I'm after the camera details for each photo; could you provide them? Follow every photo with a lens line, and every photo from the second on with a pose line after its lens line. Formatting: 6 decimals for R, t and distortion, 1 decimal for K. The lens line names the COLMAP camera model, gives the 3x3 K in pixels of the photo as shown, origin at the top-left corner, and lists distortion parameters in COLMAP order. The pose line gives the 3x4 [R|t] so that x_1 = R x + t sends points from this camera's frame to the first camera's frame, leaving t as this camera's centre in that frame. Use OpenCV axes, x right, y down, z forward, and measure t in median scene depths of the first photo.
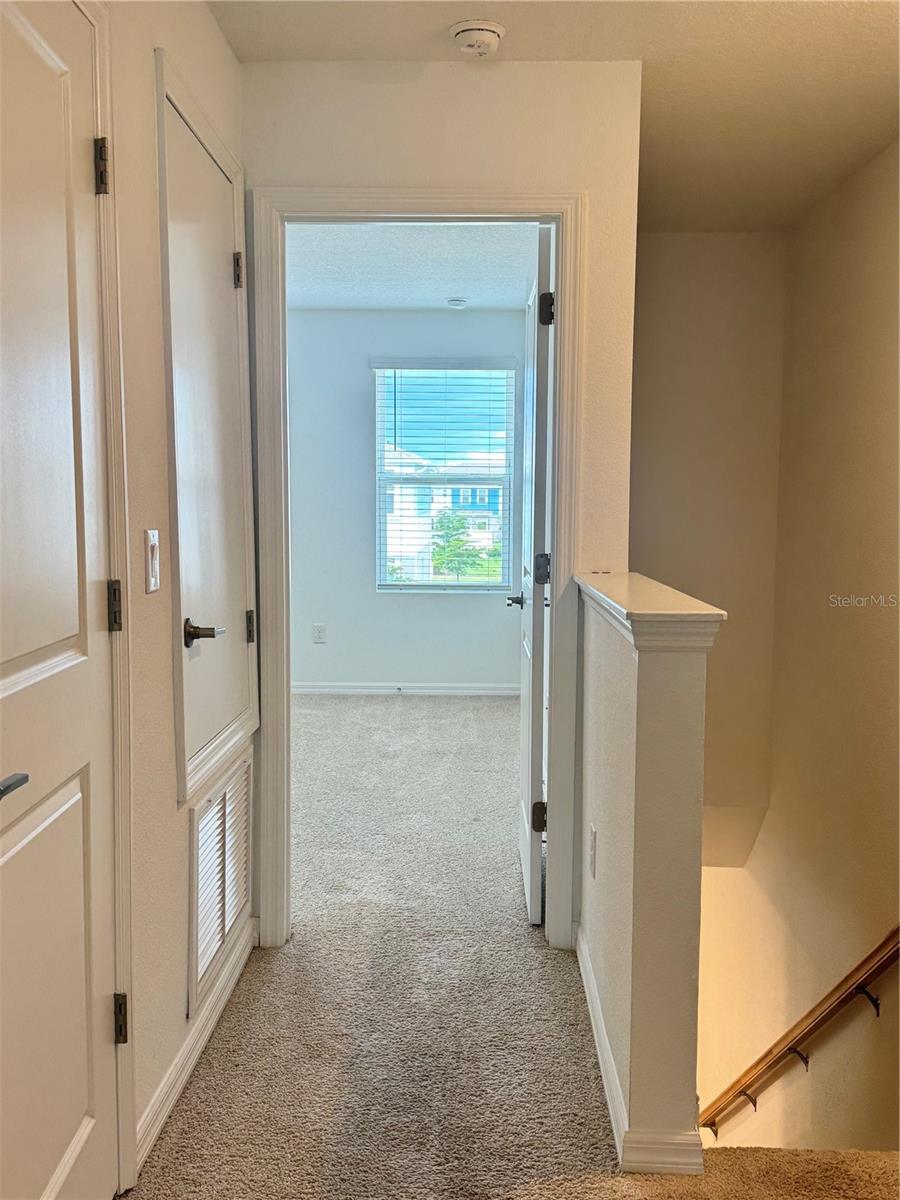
lens RADIAL K [[1217.5, 0, 449.5], [0, 1217.5, 600.0], [0, 0, 1]] dist [0.000932, 0.000000]
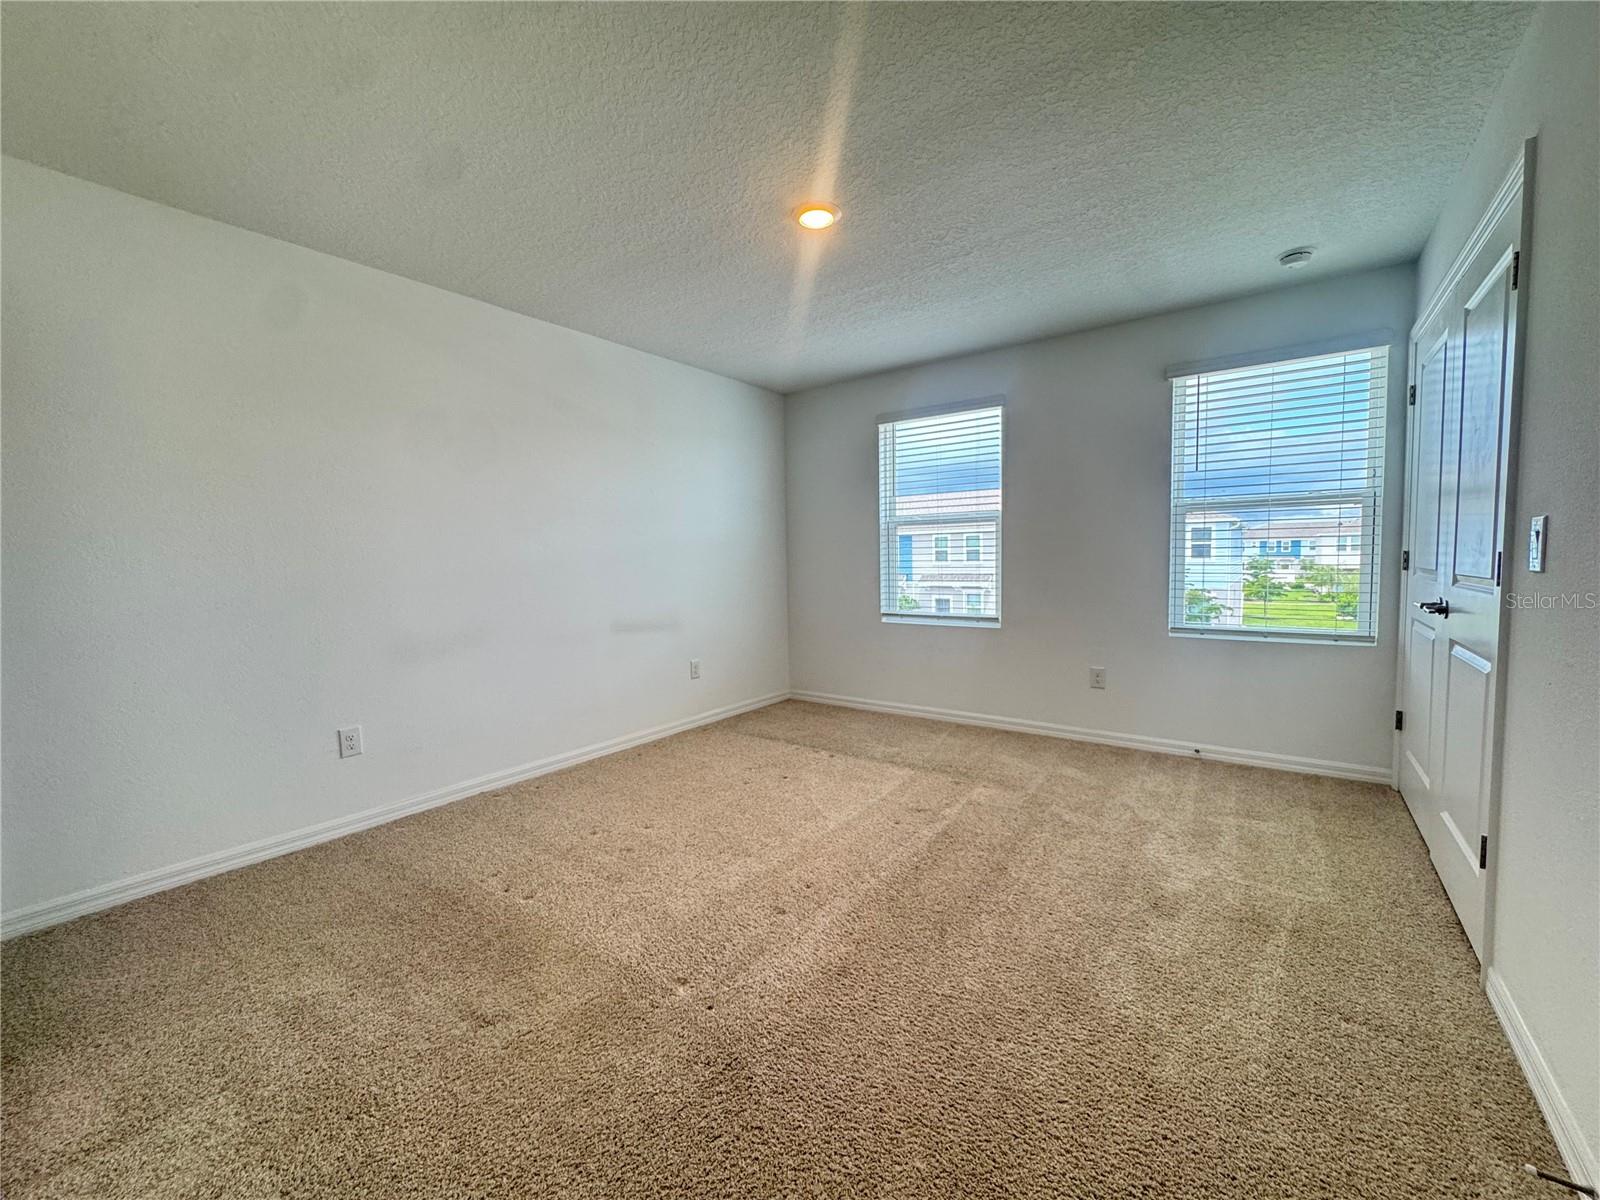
lens RADIAL K [[641.8, 0, 792.3], [0, 641.8, 601.8], [0, 0, 1]] dist [-0.000452, -0.001075]
pose [[0.810187, 0.013525, -0.586016, -0.009169], [-0.021555, 0.999745, -0.006727, -0.022453], [0.585775, 0.018082, 0.810272, 0.468399]]
